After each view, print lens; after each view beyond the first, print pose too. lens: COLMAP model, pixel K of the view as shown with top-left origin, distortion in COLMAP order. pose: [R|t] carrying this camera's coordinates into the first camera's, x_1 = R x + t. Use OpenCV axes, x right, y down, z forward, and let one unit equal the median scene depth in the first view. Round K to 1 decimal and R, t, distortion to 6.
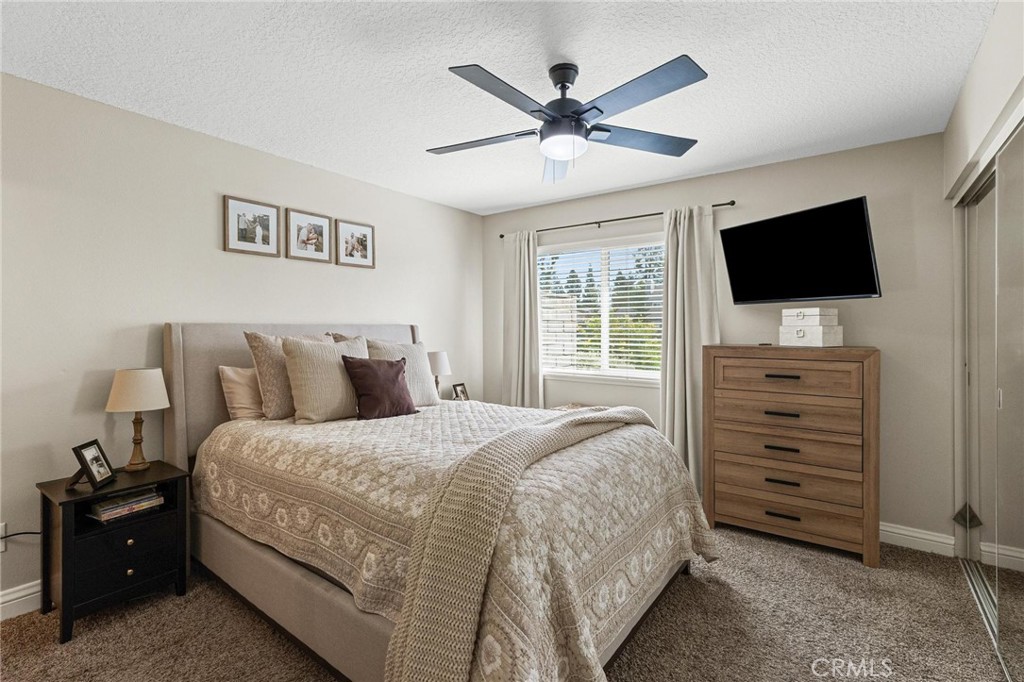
lens RADIAL K [[465.0, 0, 512.8], [0, 465.0, 332.5], [0, 0, 1]] dist [0.007615, -0.000315]
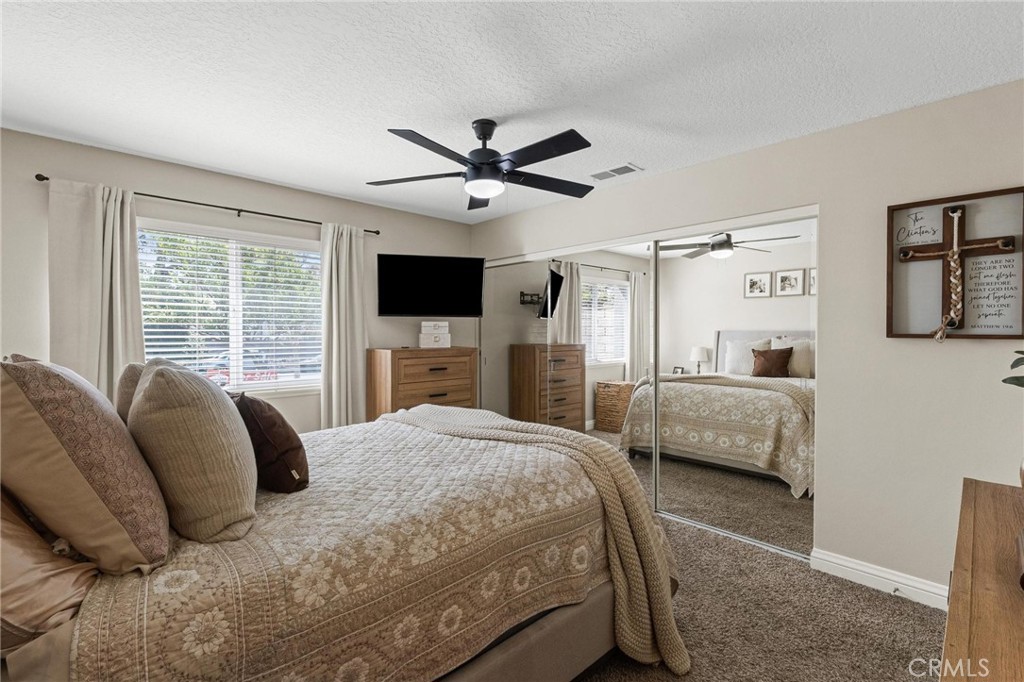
lens RADIAL K [[465.0, 0, 492.0], [0, 465.0, 340.9], [0, 0, 1]] dist [0.007615, -0.000315]
pose [[0.195878, -0.021920, 0.980383, -0.857165], [0.007003, 0.999756, 0.020954, -0.023358], [-0.980603, 0.002761, 0.195984, 0.597971]]
